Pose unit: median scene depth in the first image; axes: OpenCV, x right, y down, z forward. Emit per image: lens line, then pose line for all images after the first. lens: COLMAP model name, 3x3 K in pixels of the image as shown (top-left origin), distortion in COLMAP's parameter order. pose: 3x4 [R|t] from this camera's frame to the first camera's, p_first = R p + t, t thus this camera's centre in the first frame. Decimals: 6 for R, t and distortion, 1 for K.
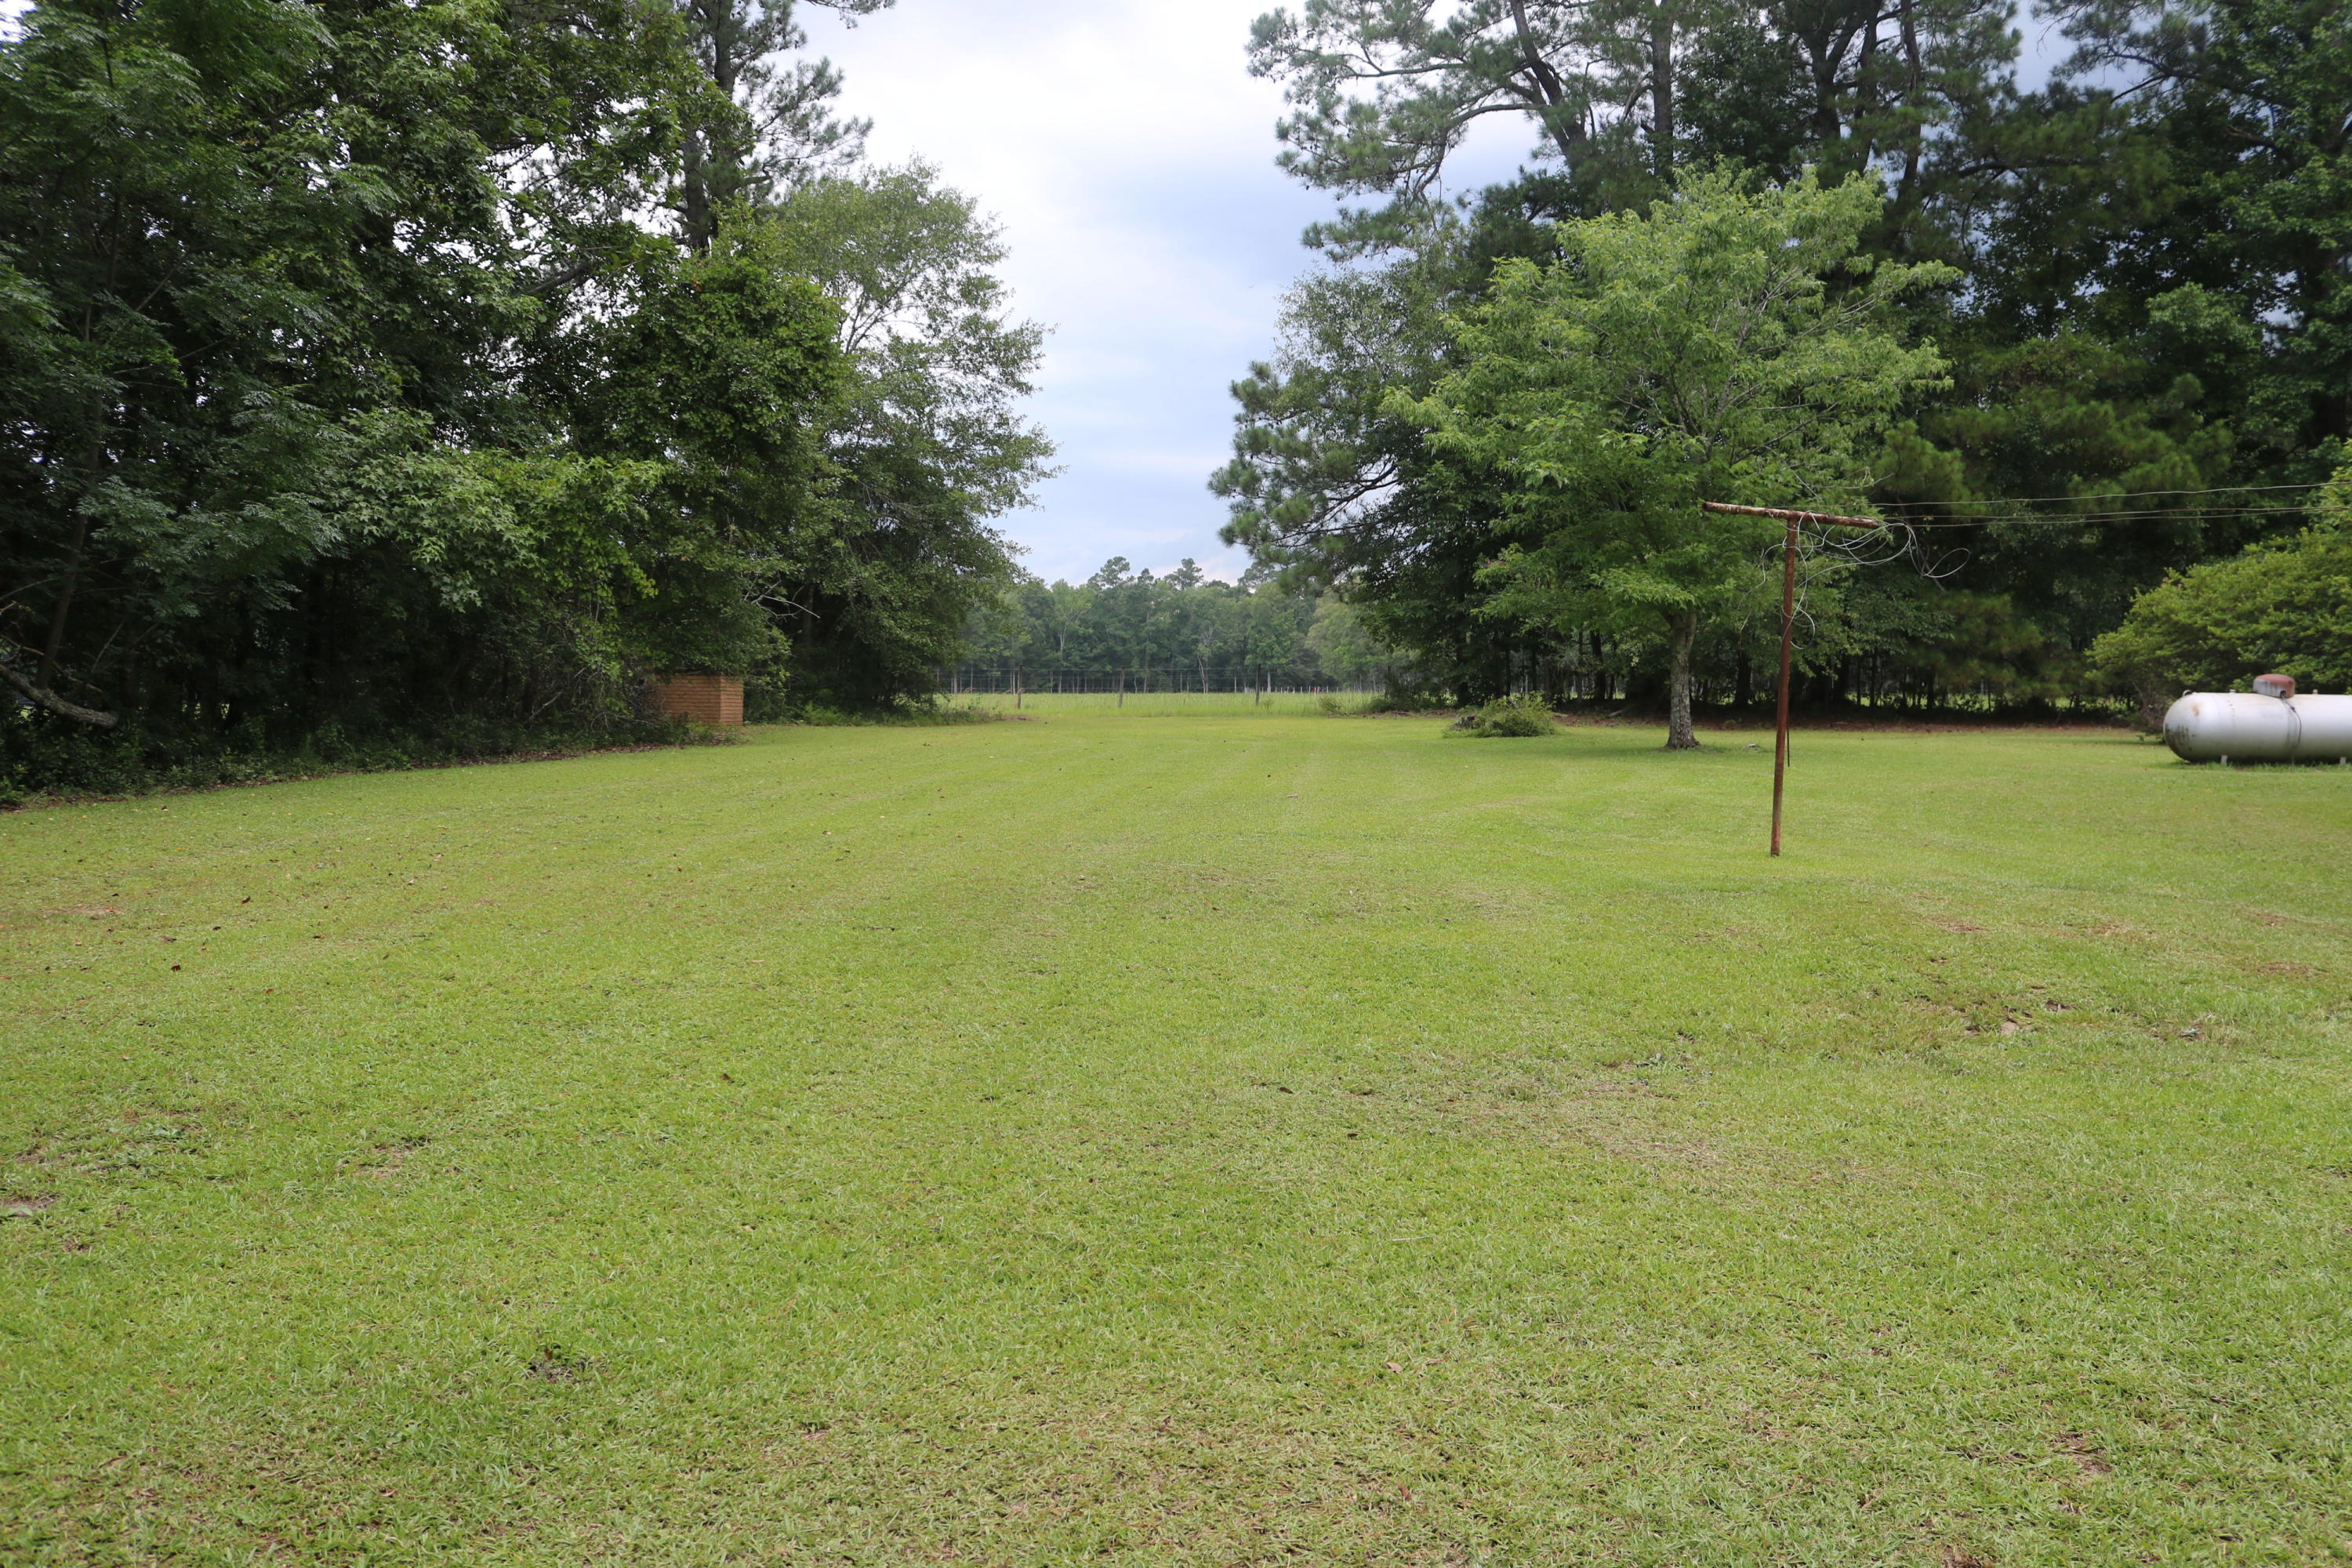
lens RADIAL K [[1976.3, 0, 1142.0], [0, 1976.3, 792.7], [0, 0, 1]] dist [-0.144927, 0.124528]
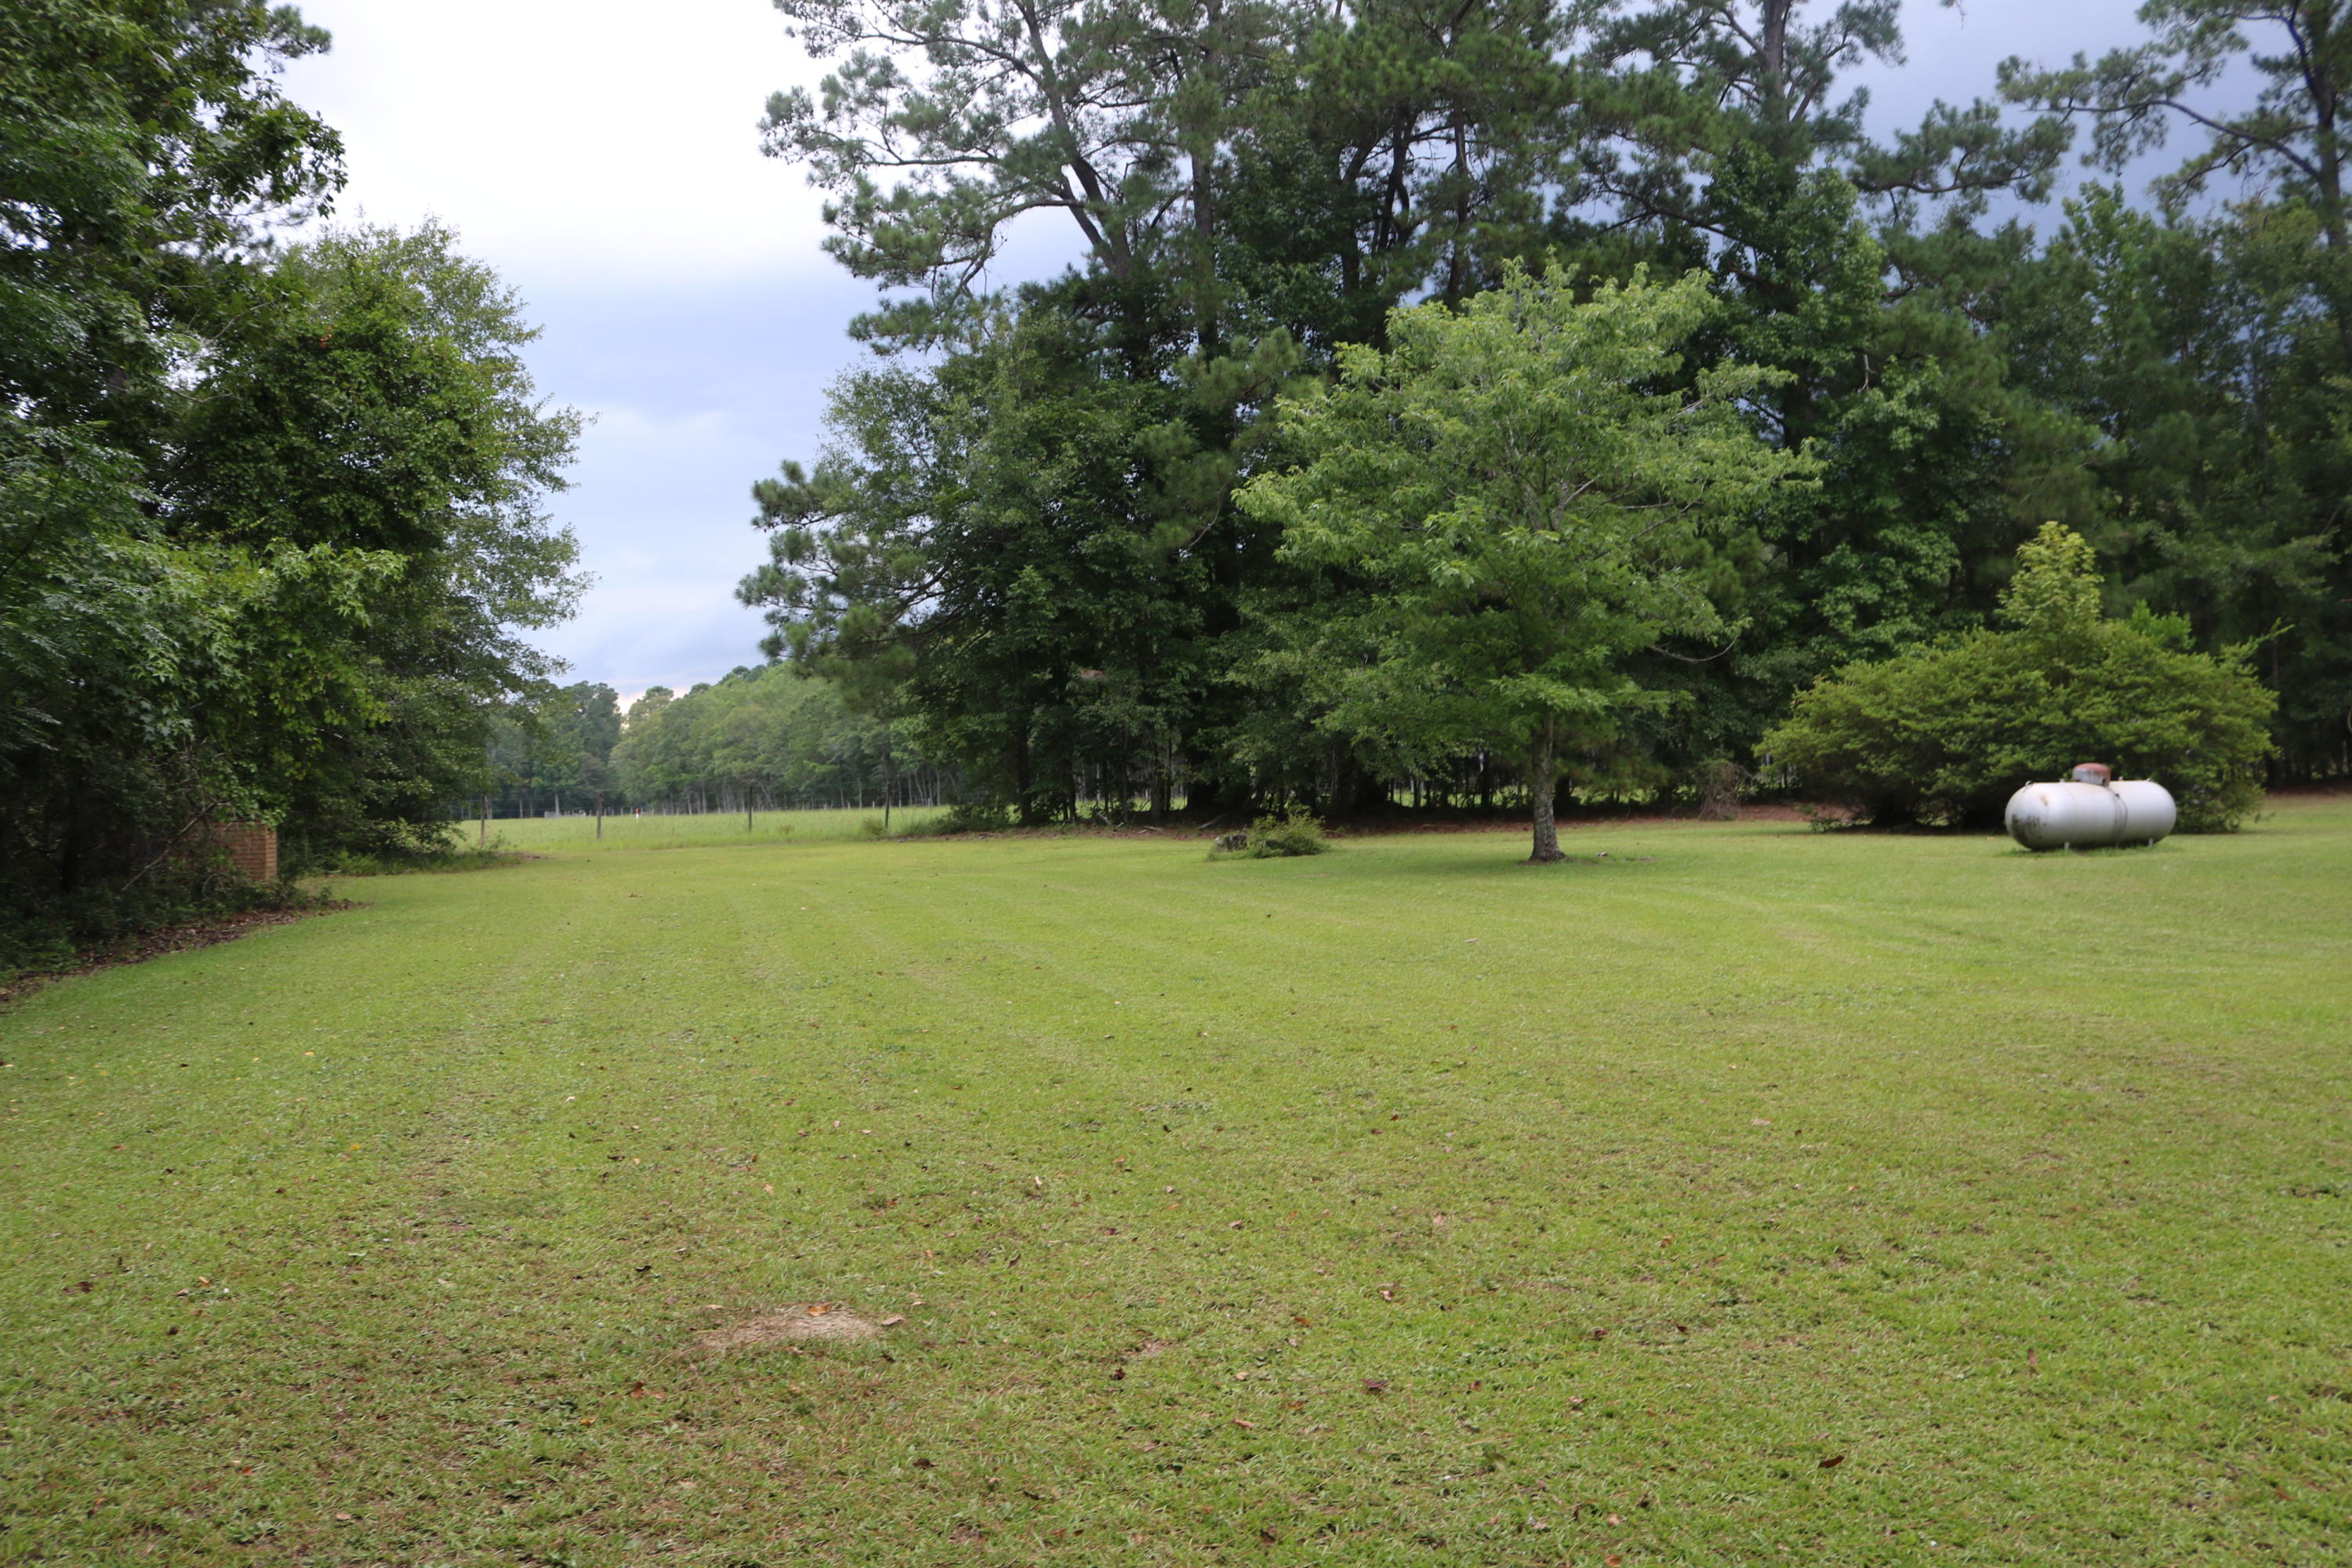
lens RADIAL K [[1976.3, 0, 1142.0], [0, 1976.3, 792.7], [0, 0, 1]] dist [-0.144927, 0.124528]
pose [[0.931572, -0.032235, 0.362124, -0.134764], [0.052981, 0.997465, -0.047504, -0.011114], [-0.359675, 0.063439, 0.930919, 0.094864]]
